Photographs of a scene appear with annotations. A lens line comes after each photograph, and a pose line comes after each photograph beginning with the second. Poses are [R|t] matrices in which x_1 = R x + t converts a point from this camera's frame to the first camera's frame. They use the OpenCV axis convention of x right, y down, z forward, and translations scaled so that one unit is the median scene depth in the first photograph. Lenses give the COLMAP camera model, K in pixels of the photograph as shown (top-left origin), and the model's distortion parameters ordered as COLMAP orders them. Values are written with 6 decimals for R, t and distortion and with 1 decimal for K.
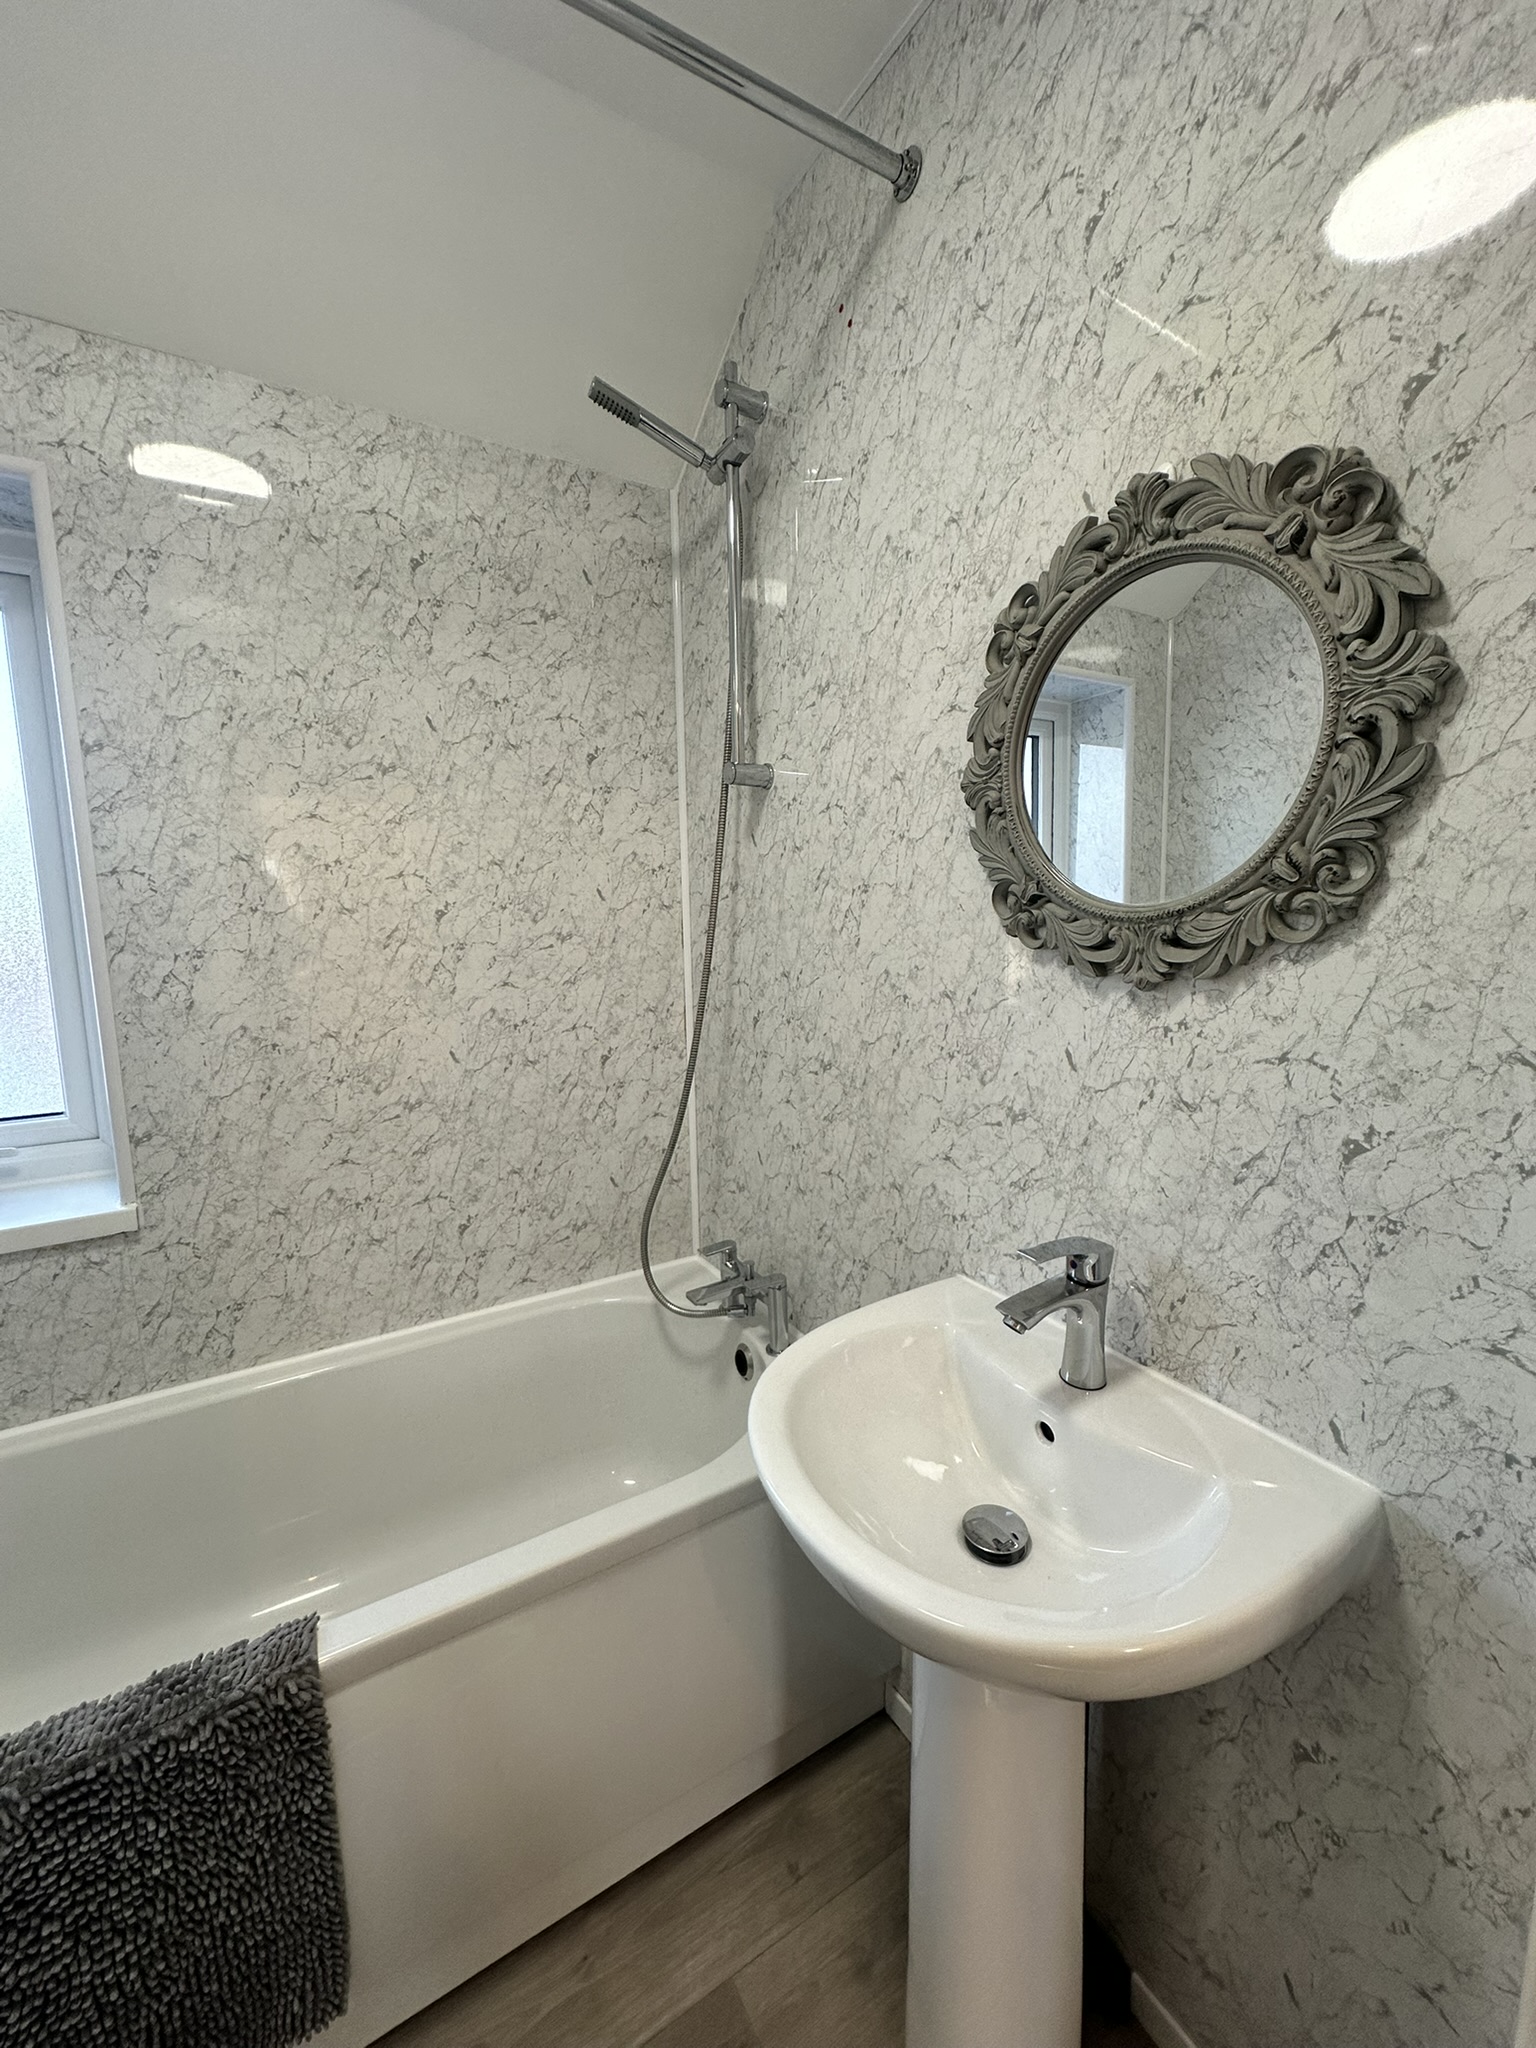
lens RADIAL K [[841.4, 0, 768.0], [0, 841.4, 1024.0], [0, 0, 1]] dist [-0.000065, 0.003702]
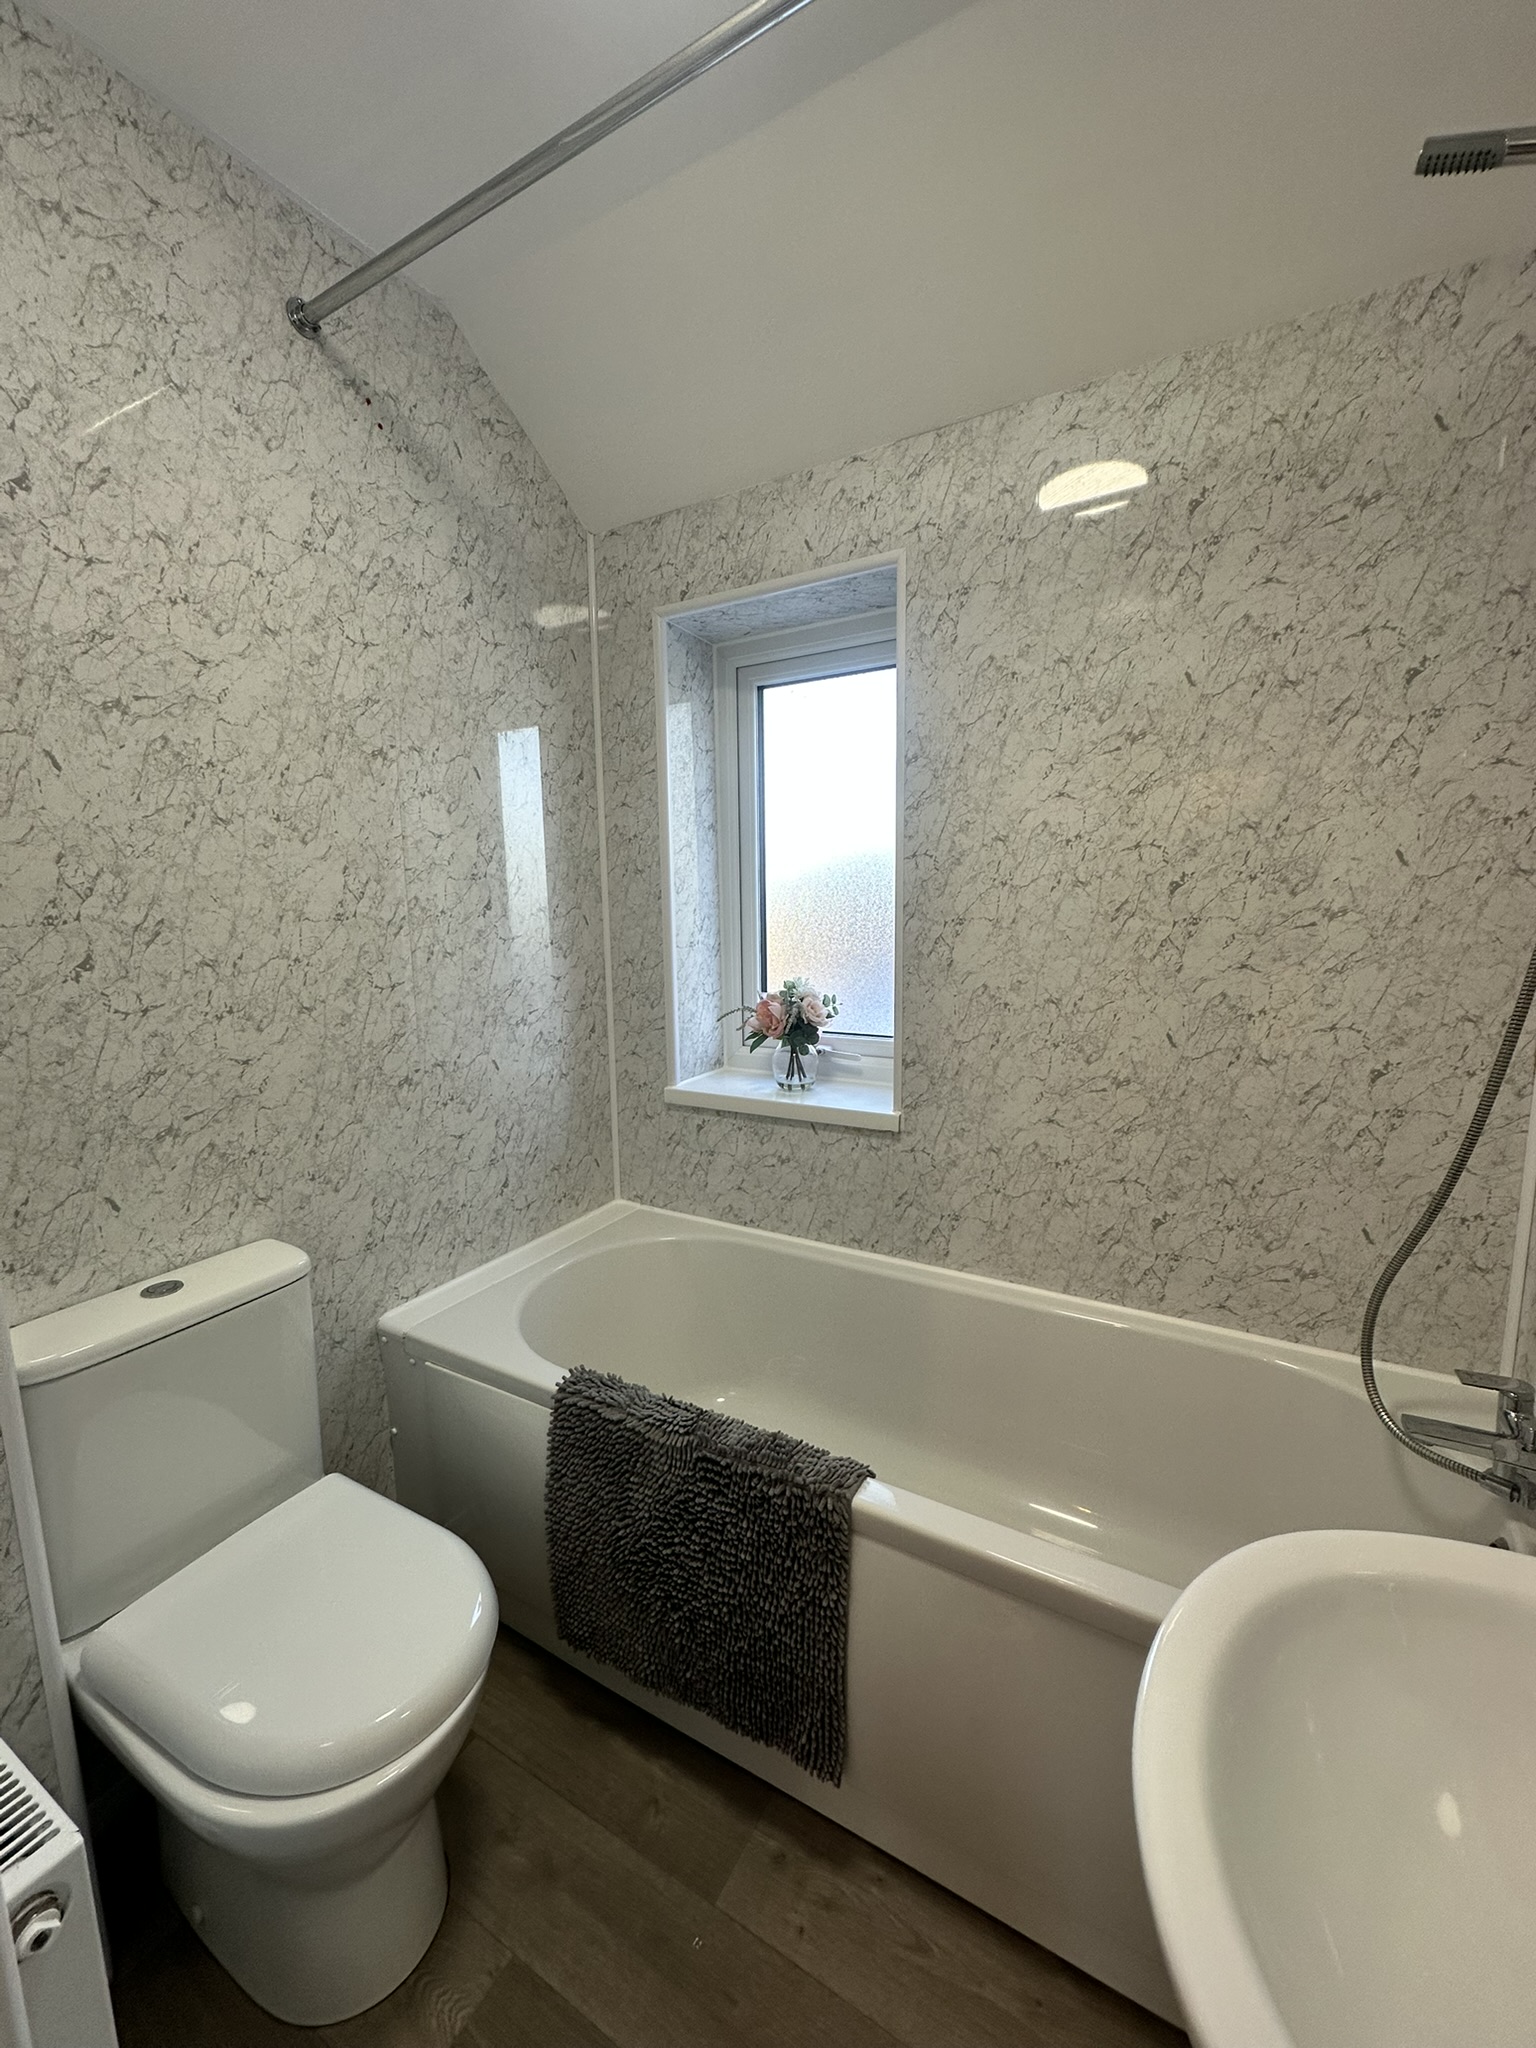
lens RADIAL K [[869.2, 0, 784.0], [0, 869.2, 1017.4], [0, 0, 1]] dist [0.018897, 0.000390]
pose [[0.468273, 0.128183, -0.874236, 0.284227], [-0.106313, 0.990407, 0.088271, -0.027041], [0.877165, 0.051608, 0.477409, 0.173721]]
